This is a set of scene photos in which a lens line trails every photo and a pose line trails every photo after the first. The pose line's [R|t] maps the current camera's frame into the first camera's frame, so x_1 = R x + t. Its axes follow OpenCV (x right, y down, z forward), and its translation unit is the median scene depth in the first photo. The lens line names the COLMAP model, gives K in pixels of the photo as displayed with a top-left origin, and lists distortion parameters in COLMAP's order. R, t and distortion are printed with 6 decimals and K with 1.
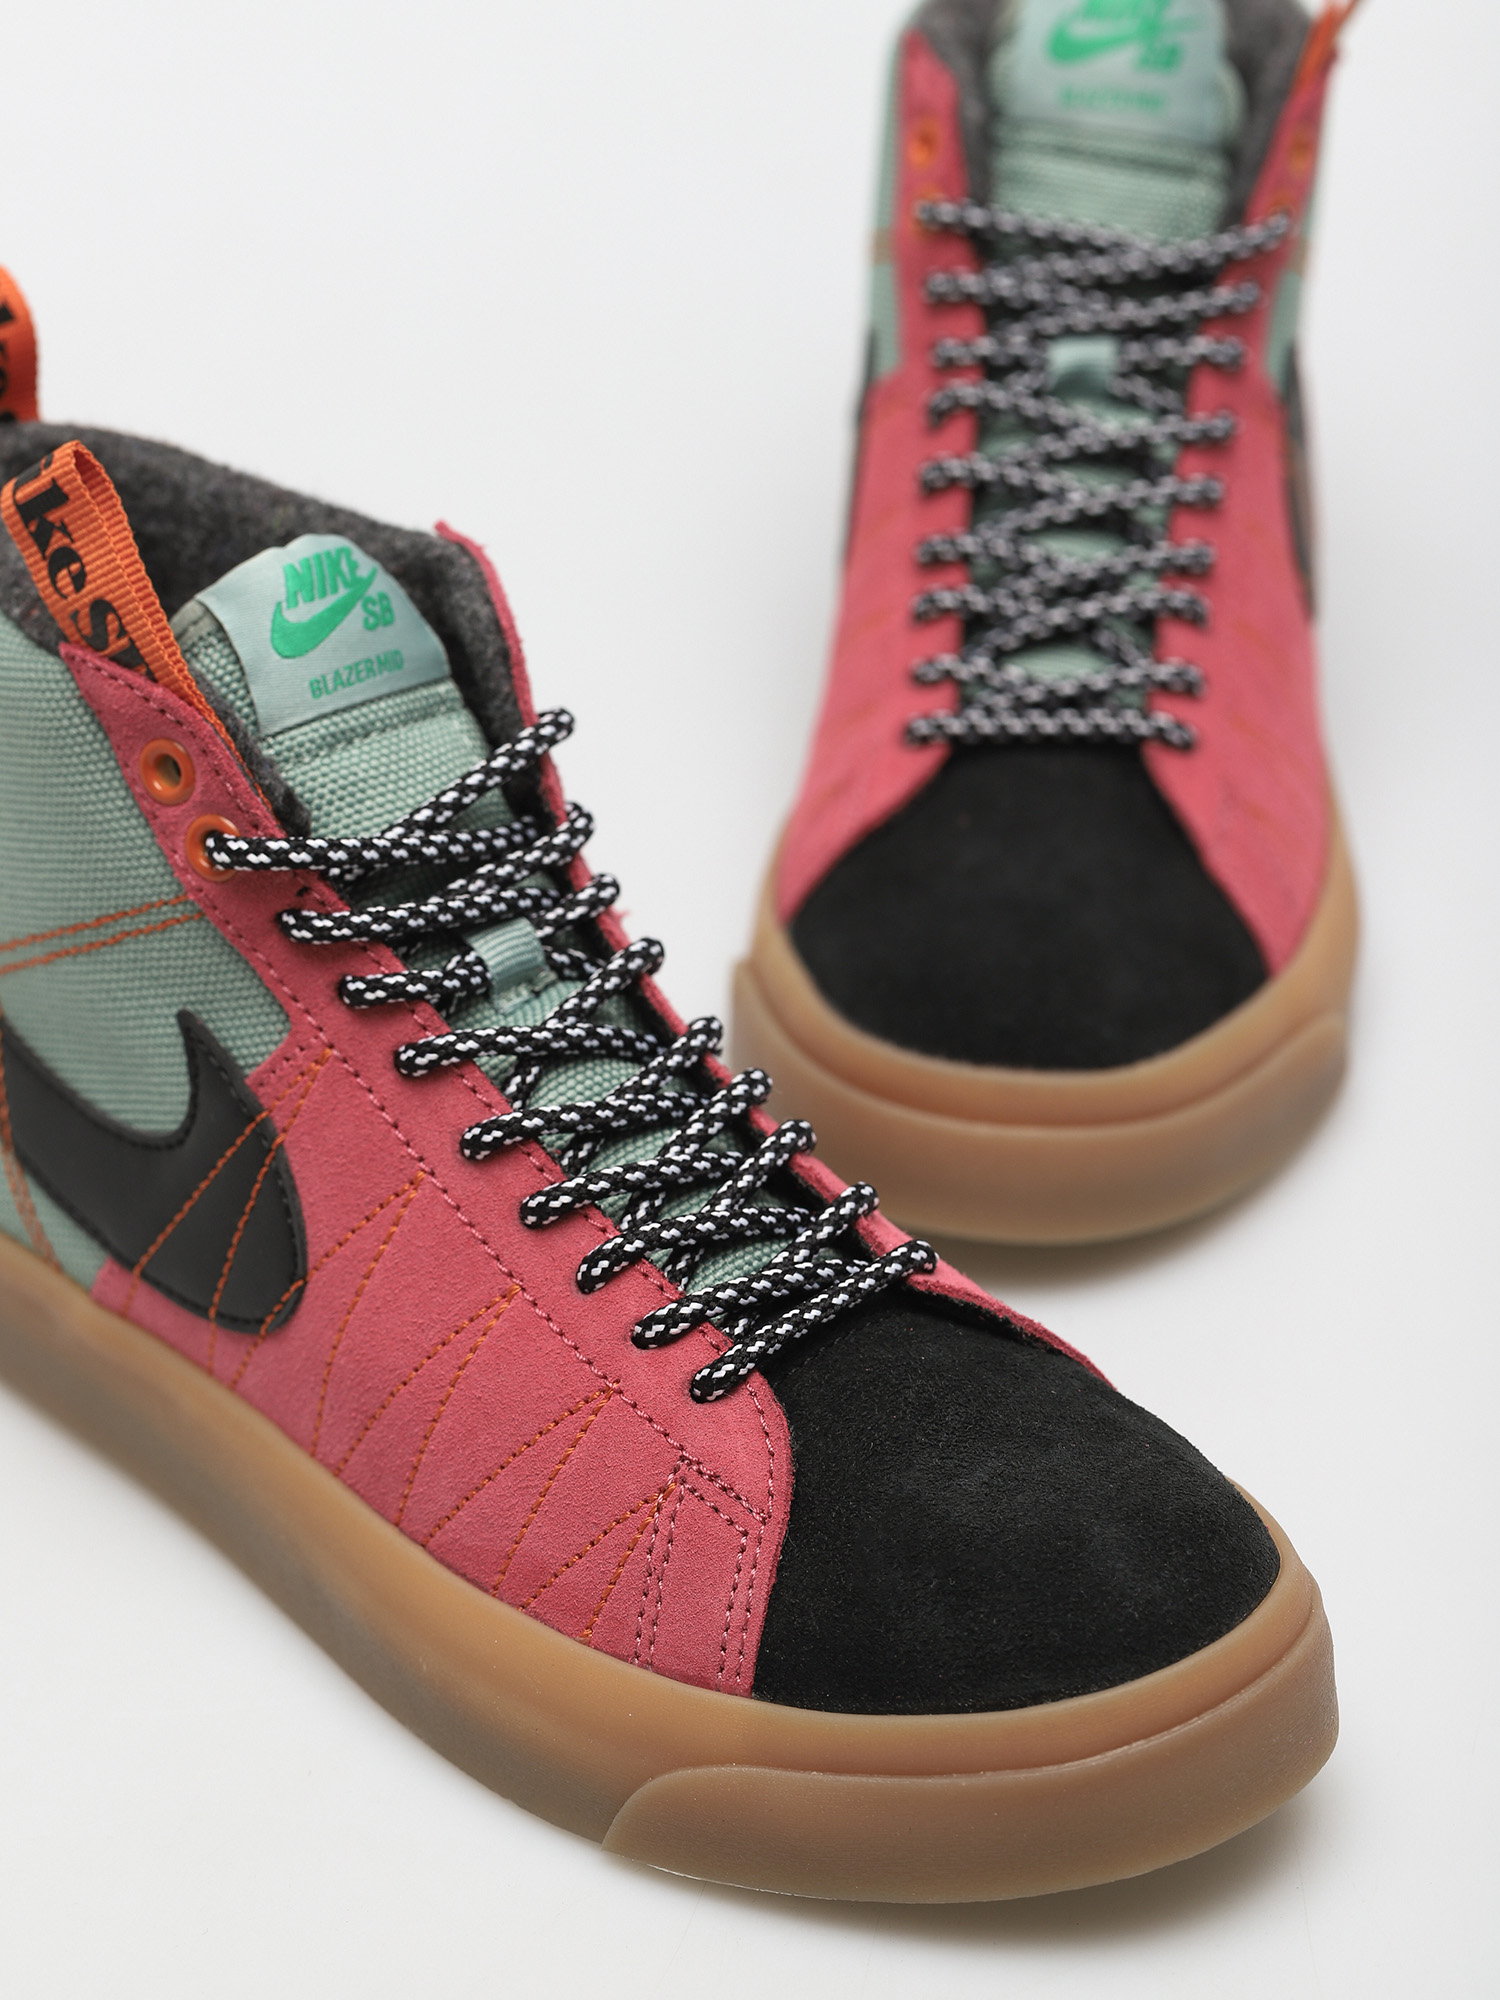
lens RADIAL K [[6595.9, 0, 750.0], [0, 6595.9, 1000.0], [0, 0, 1]] dist [0.033626, 0.208454]
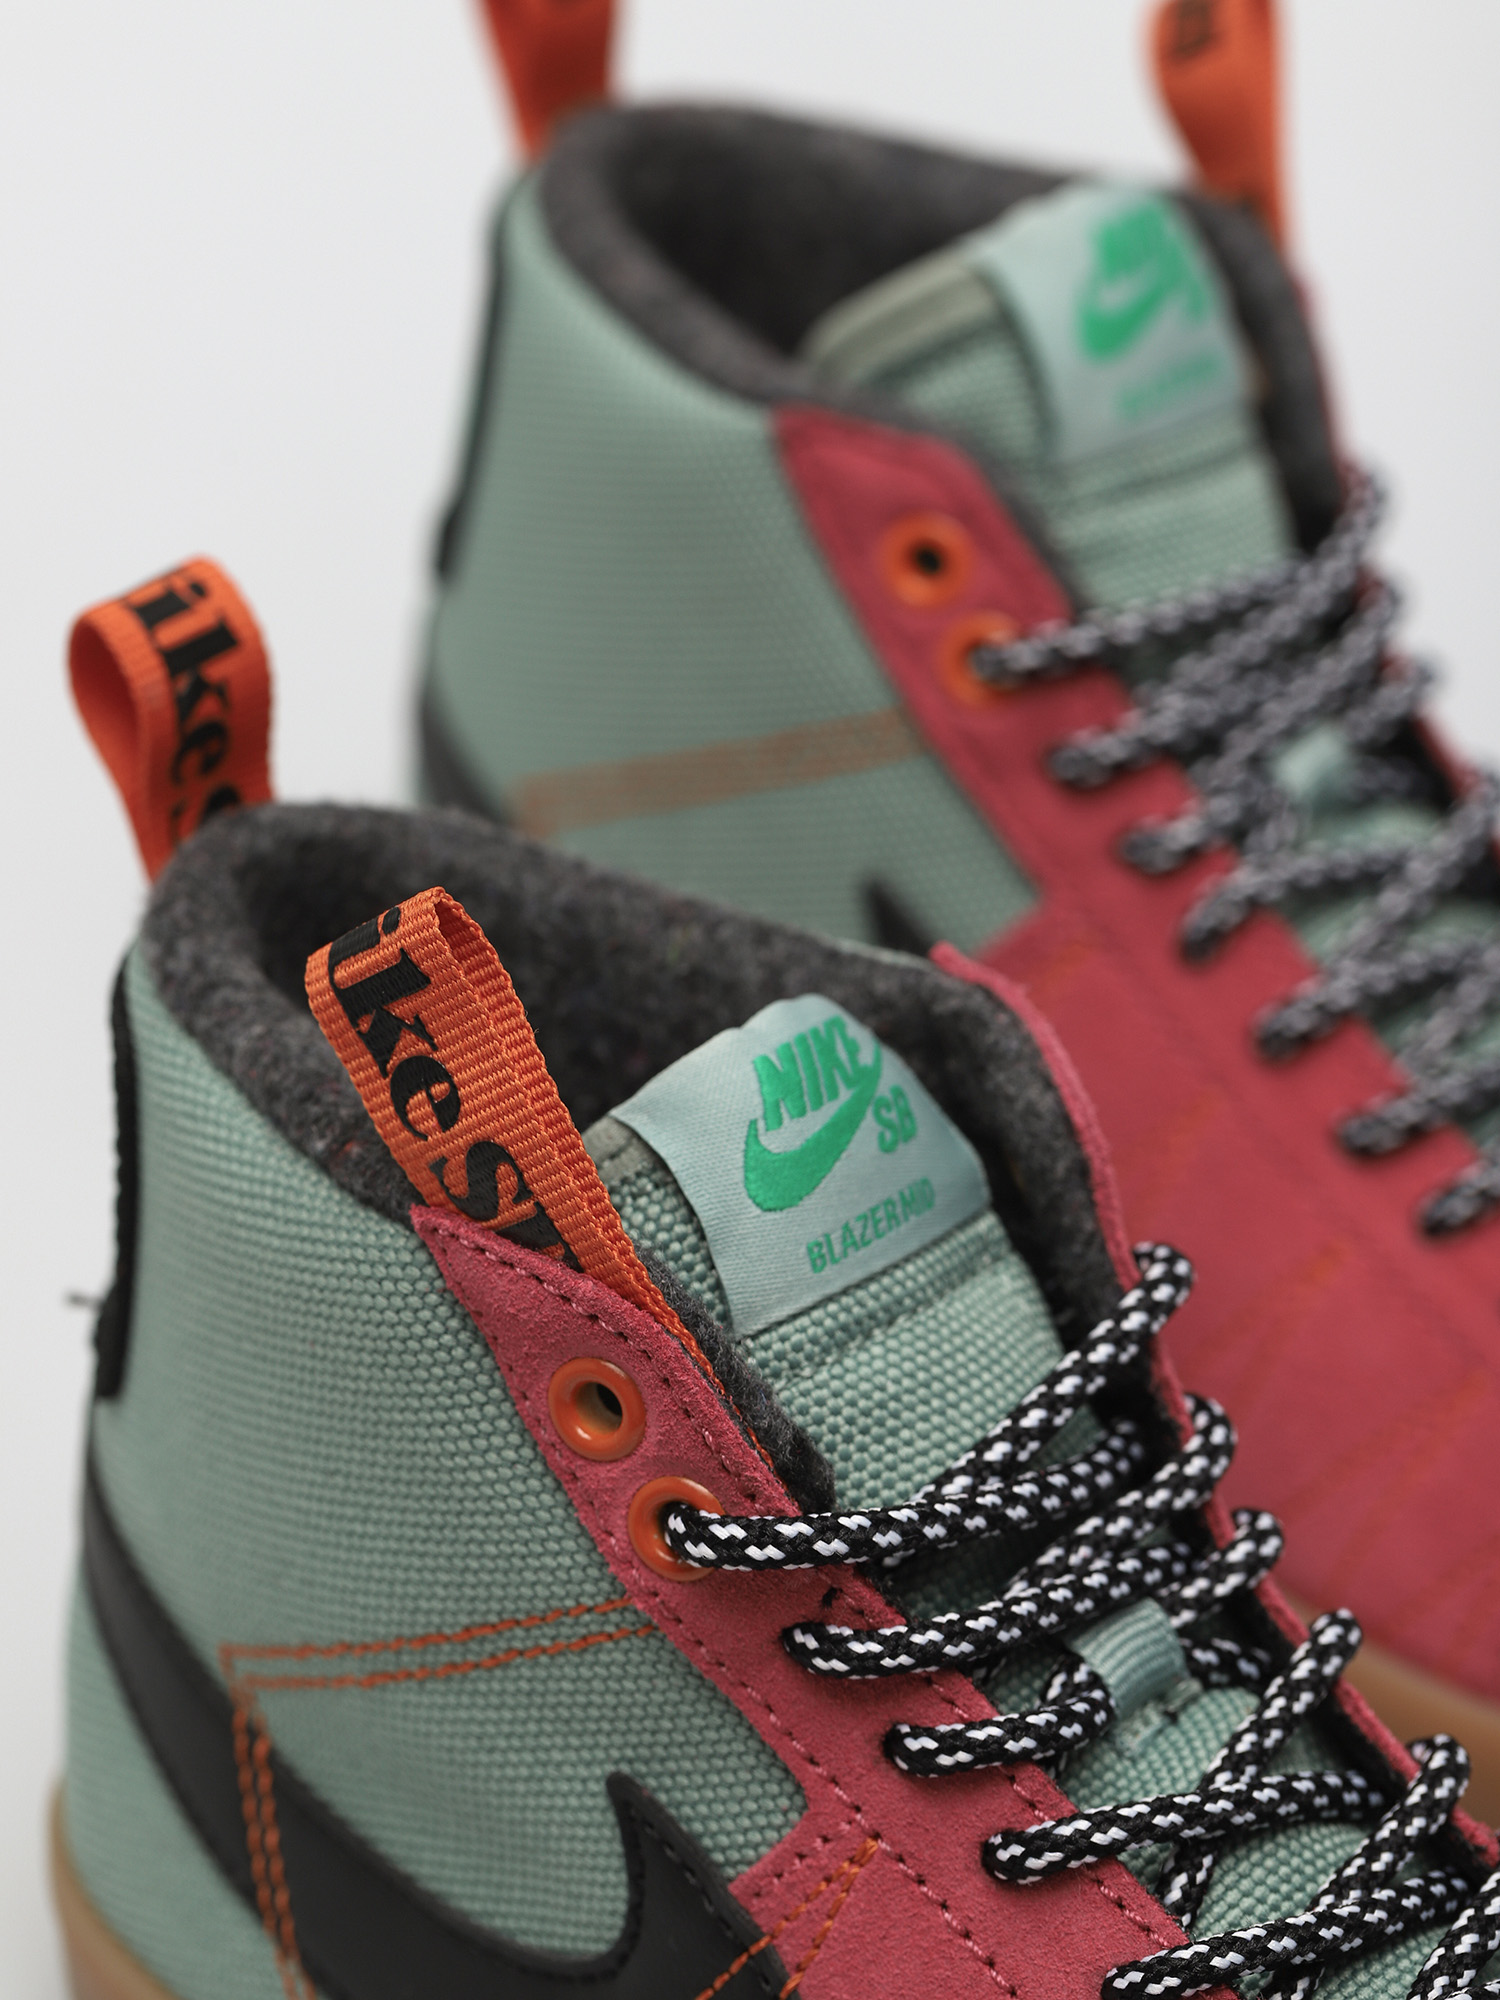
lens RADIAL K [[6595.9, 0, 750.0], [0, 6595.9, 1000.0], [0, 0, 1]] dist [0.033626, 0.208454]
pose [[0.993777, -0.041799, 0.103251, -0.135493], [0.038328, 0.998639, 0.035370, -0.093720], [-0.104589, -0.031192, 0.994026, 0.381508]]
